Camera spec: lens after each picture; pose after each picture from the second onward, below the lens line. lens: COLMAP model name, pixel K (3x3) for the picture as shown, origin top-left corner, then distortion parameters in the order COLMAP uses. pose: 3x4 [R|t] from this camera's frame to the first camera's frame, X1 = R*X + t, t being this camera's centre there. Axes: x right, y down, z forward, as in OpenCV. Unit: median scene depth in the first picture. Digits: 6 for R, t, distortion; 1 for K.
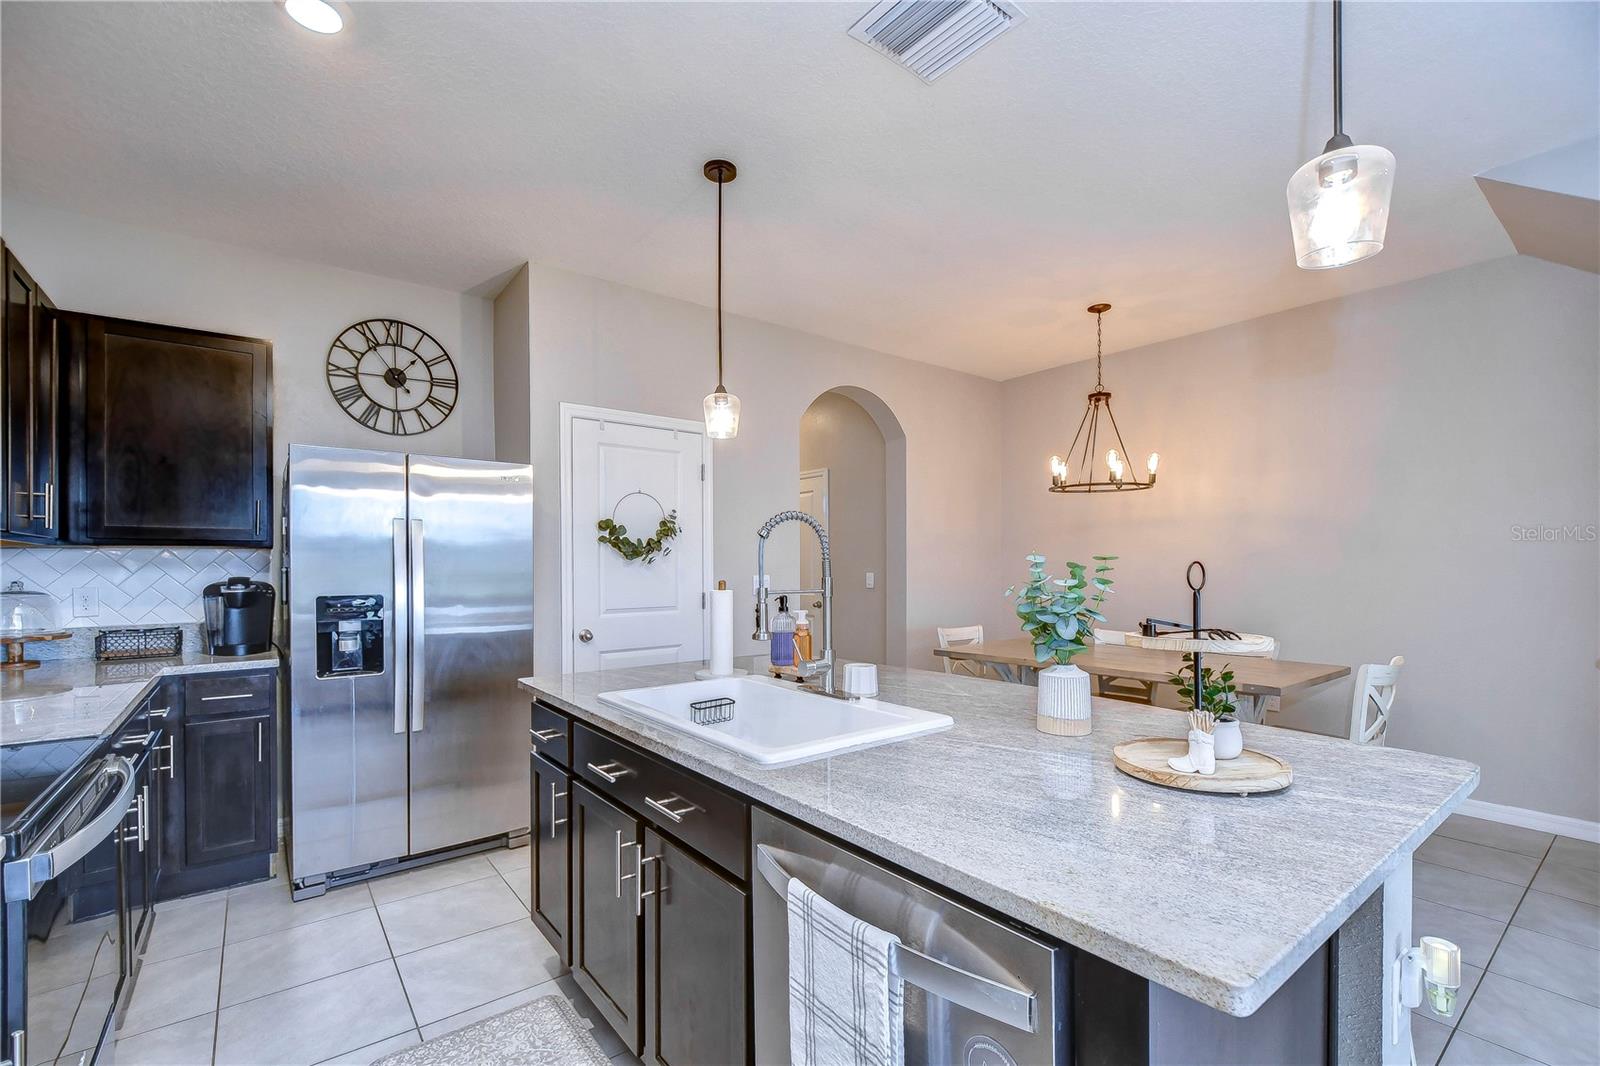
lens RADIAL K [[694.0, 0, 802.7], [0, 694.0, 568.5], [0, 0, 1]] dist [0.008678, -0.008356]
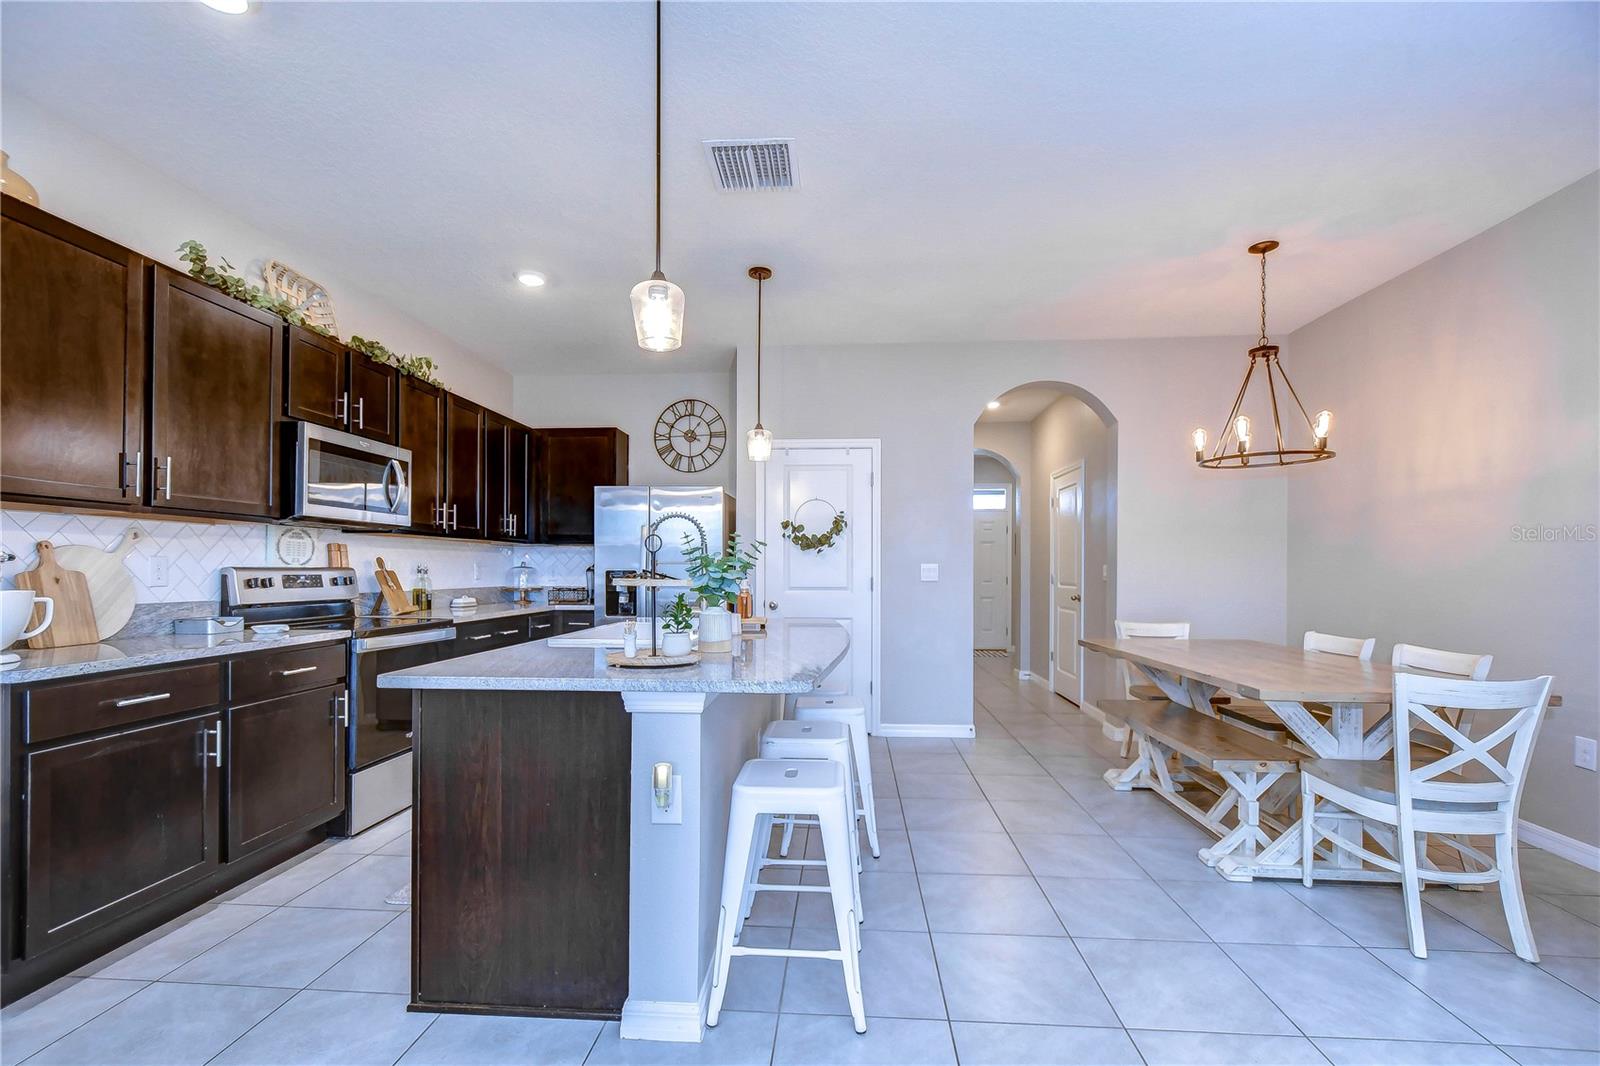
lens RADIAL K [[693.9, 0, 800.6], [0, 693.9, 567.6], [0, 0, 1]] dist [0.007528, -0.007552]
pose [[0.740993, 0.006648, -0.671480, 0.827182], [-0.009537, 0.999954, -0.000624, 0.027688], [0.671445, 0.006866, 0.741022, 0.008437]]
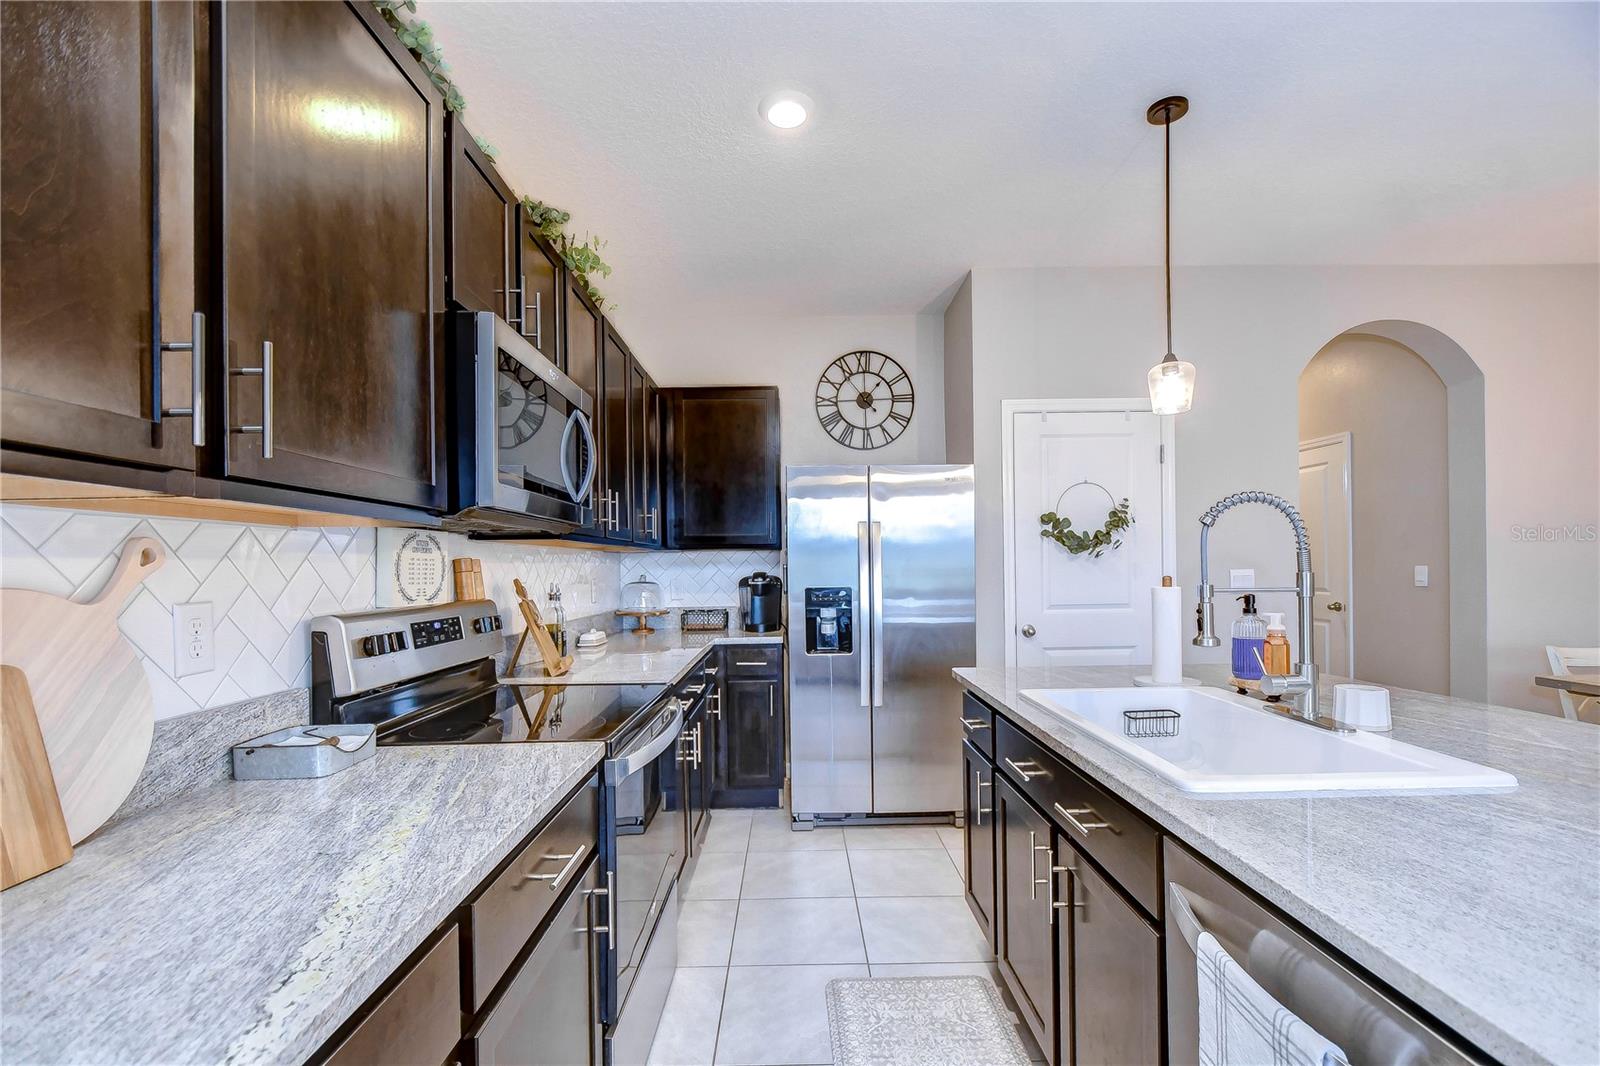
lens RADIAL K [[693.9, 0, 800.6], [0, 693.9, 567.6], [0, 0, 1]] dist [0.007528, -0.007552]
pose [[0.794101, -0.004014, -0.607773, 0.040760], [0.007899, 0.999962, 0.003717, -0.000177], [0.607735, -0.007753, 0.794102, 0.016000]]
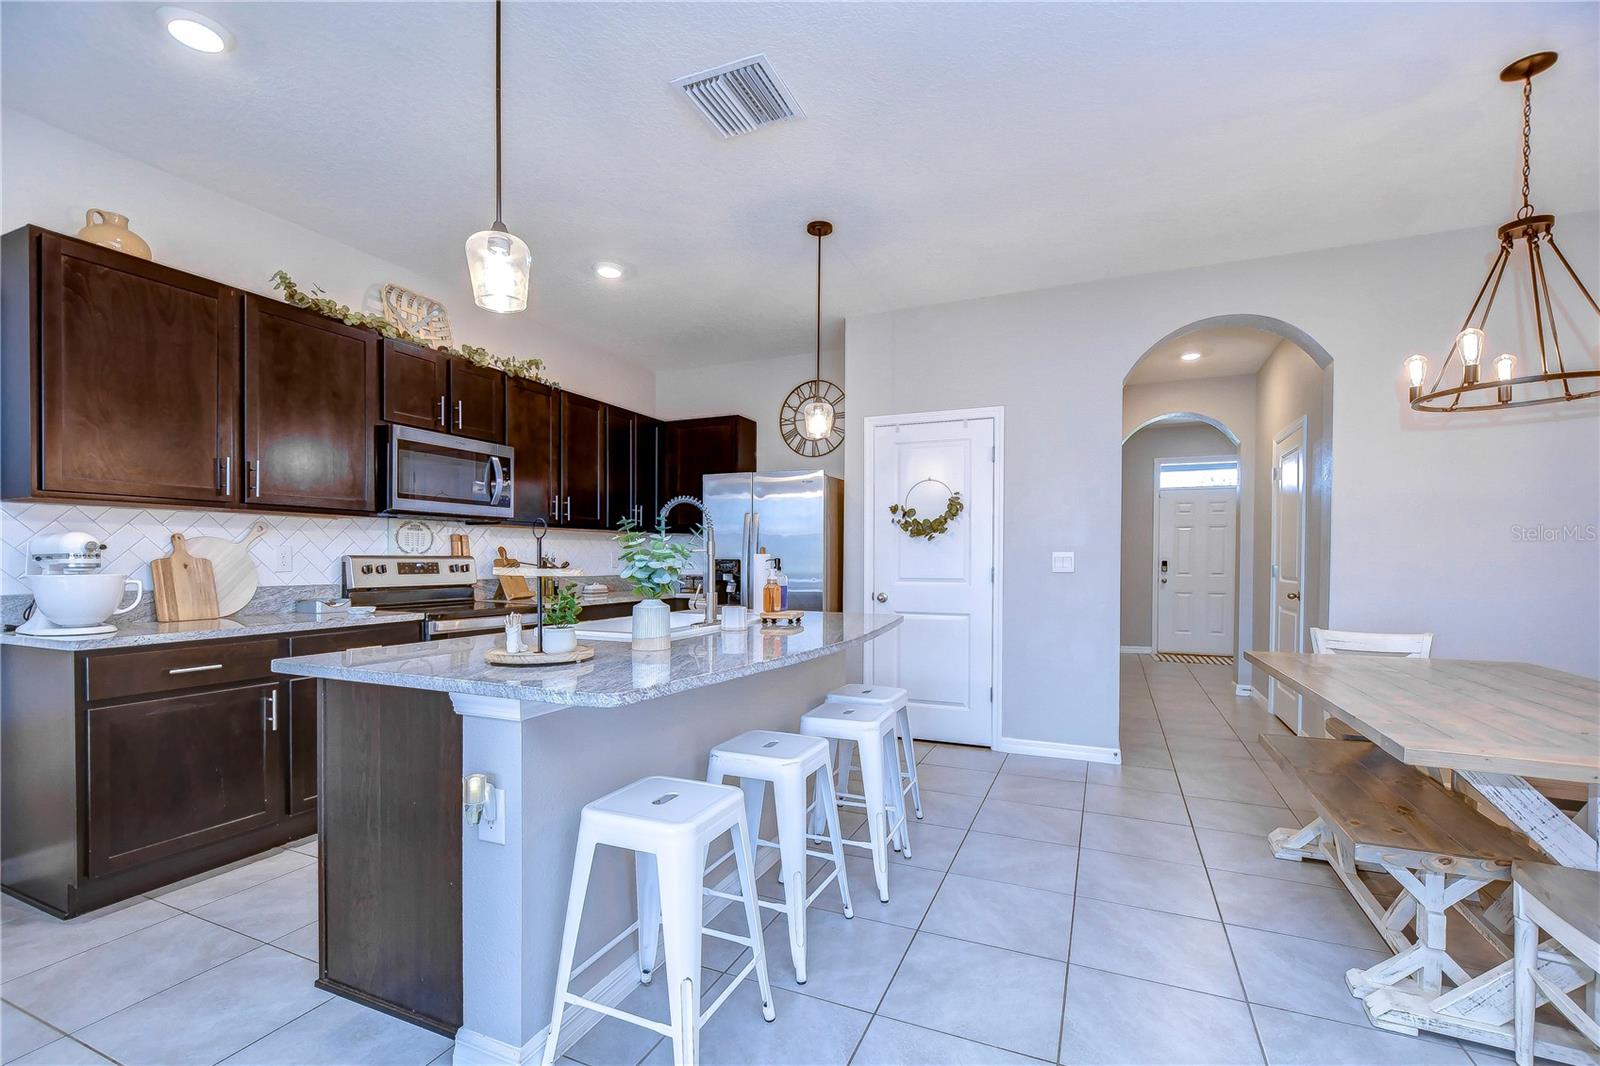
lens RADIAL K [[694.0, 0, 802.7], [0, 694.0, 568.5], [0, 0, 1]] dist [0.008678, -0.008356]
pose [[0.471236, 0.021681, -0.881741, 0.923998], [-0.009809, 0.999765, 0.019341, 0.025929], [0.881953, -0.000465, 0.471338, 0.341983]]
